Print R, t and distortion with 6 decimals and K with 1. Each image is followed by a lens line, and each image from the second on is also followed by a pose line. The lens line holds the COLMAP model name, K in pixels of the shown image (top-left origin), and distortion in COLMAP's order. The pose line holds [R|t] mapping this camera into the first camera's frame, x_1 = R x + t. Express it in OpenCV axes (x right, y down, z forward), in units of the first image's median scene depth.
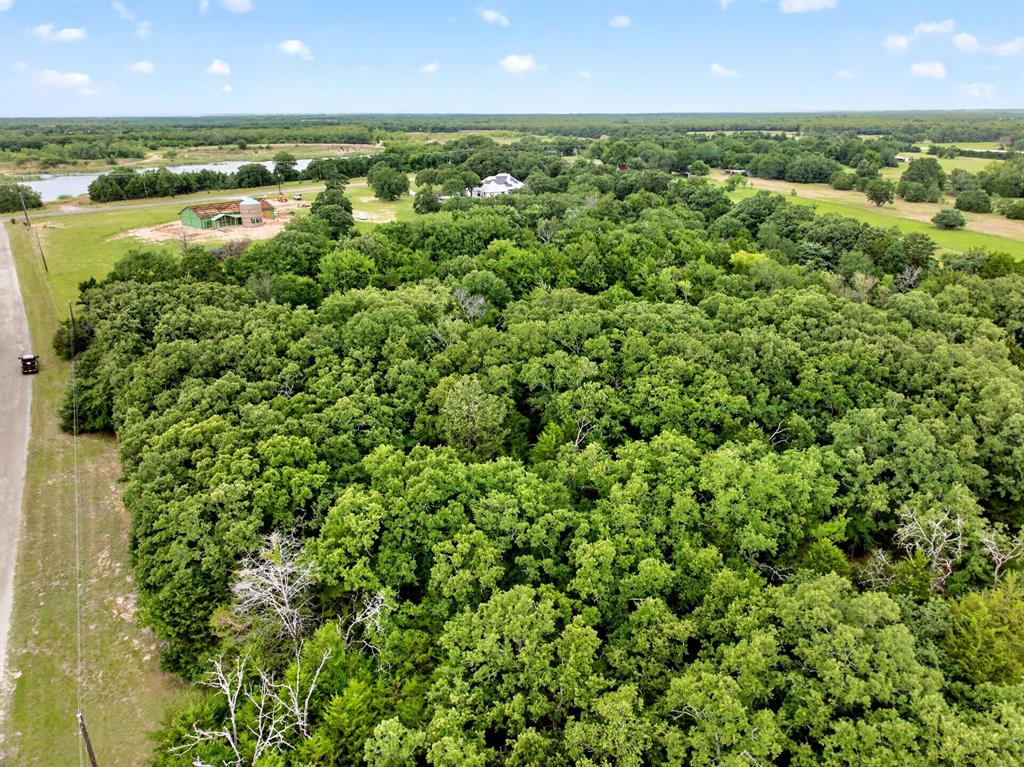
lens RADIAL K [[705.6, 0, 515.2], [0, 705.6, 376.7], [0, 0, 1]] dist [0.005311, -0.005882]
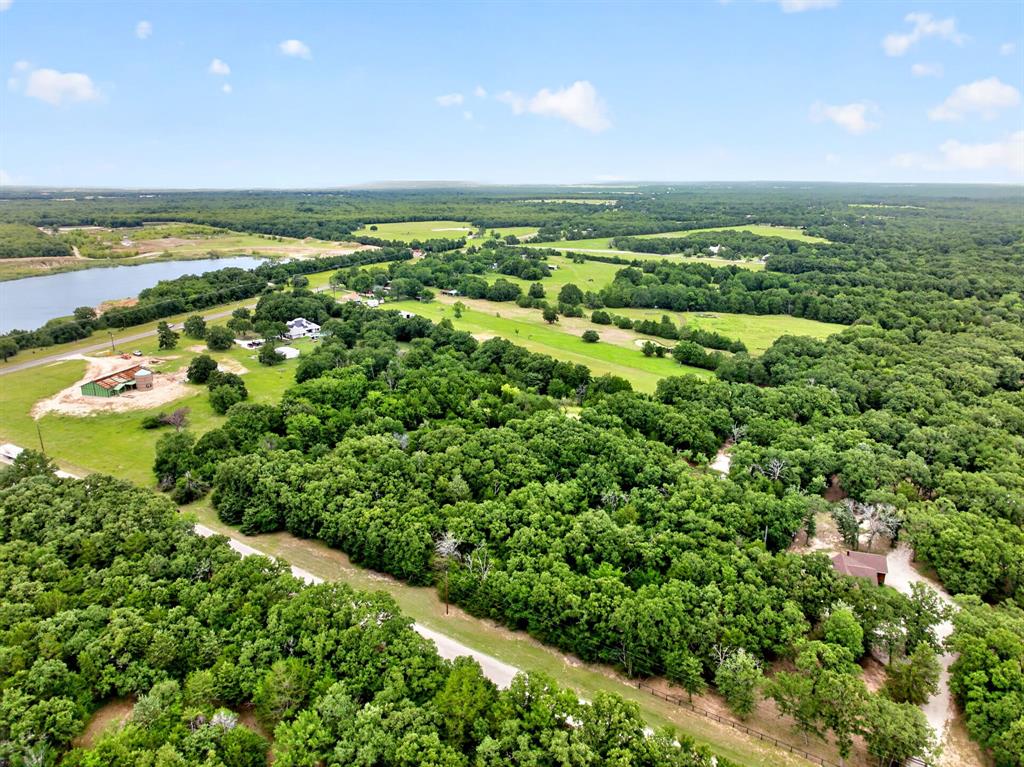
lens RADIAL K [[705.6, 0, 515.2], [0, 705.6, 376.7], [0, 0, 1]] dist [0.005311, -0.005882]
pose [[0.900775, -0.111772, 0.419656, -0.717821], [0.147927, 0.987495, -0.054509, -0.144724], [-0.408316, 0.111178, 0.906045, -1.189171]]
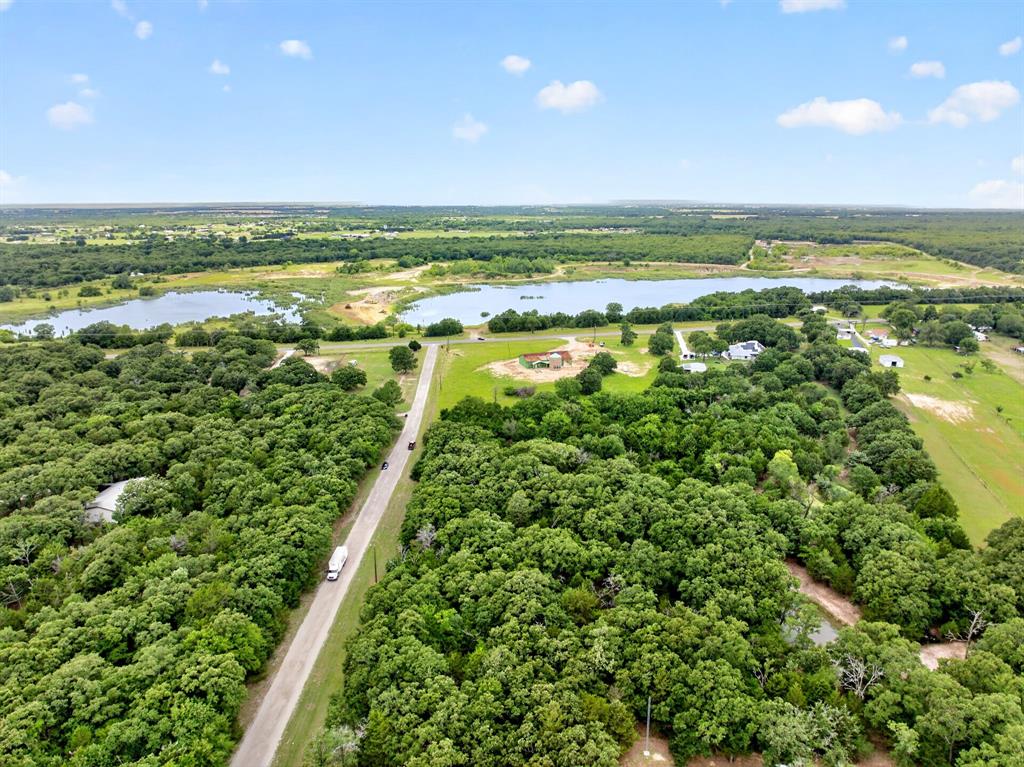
lens RADIAL K [[705.6, 0, 515.2], [0, 705.6, 376.7], [0, 0, 1]] dist [0.005311, -0.005882]
pose [[0.845477, 0.137430, -0.516025, 0.954645], [-0.192600, 0.979755, -0.054631, -0.212518], [0.498071, 0.145576, 0.854829, -1.072157]]
